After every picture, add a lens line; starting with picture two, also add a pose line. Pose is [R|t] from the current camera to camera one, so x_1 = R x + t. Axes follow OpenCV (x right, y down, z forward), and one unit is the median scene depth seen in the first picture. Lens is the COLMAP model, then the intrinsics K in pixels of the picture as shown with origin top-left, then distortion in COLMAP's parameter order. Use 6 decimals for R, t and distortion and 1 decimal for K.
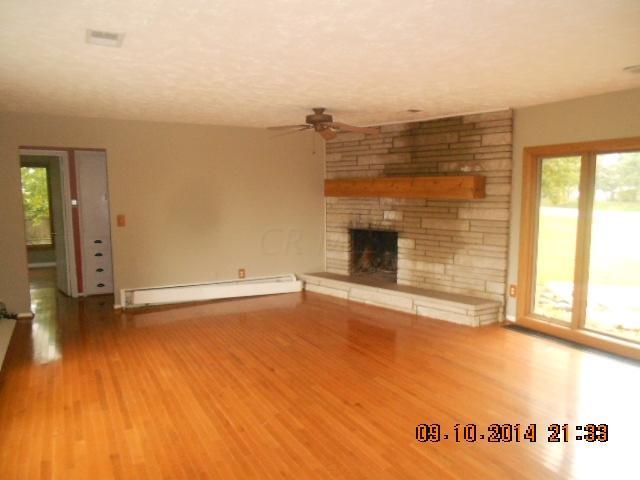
lens RADIAL K [[476.6, 0, 320.4], [0, 476.6, 243.4], [0, 0, 1]] dist [-0.029110, 0.002603]
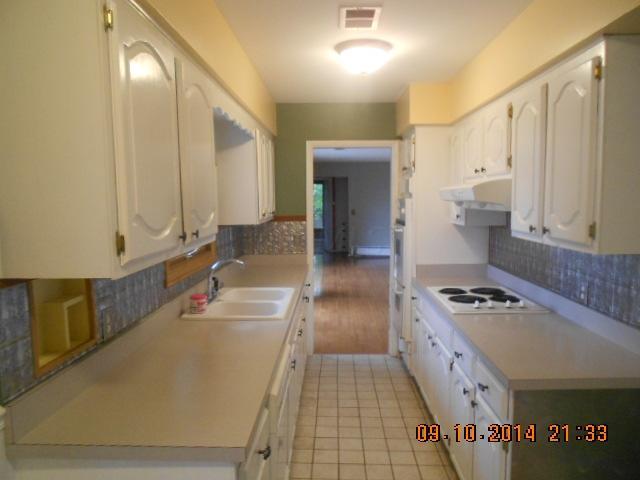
lens RADIAL K [[476.6, 0, 320.2], [0, 476.6, 241.2], [0, 0, 1]] dist [-0.029110, 0.002603]
pose [[0.863895, 0.043327, -0.501804, 0.533557], [-0.052222, 0.998629, -0.003682, 0.098078], [0.500957, 0.029386, 0.864973, -0.913410]]
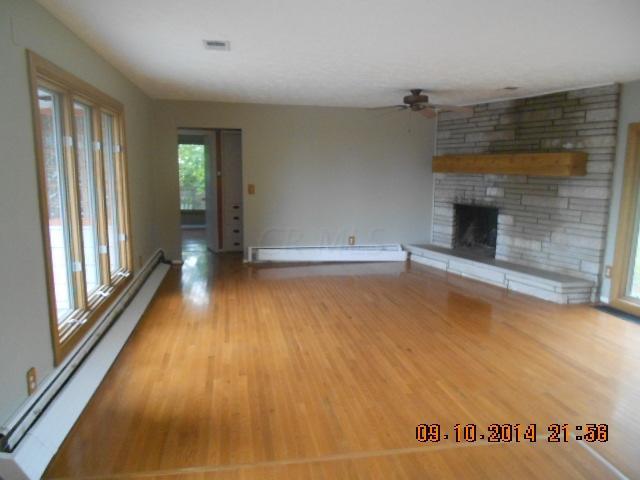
lens RADIAL K [[476.6, 0, 319.0], [0, 476.6, 240.9], [0, 0, 1]] dist [-0.029110, 0.002603]
pose [[0.950201, 0.059804, -0.305844, 0.127383], [-0.047741, 0.997764, 0.046780, 0.019032], [0.307958, -0.029849, 0.950932, -0.098378]]
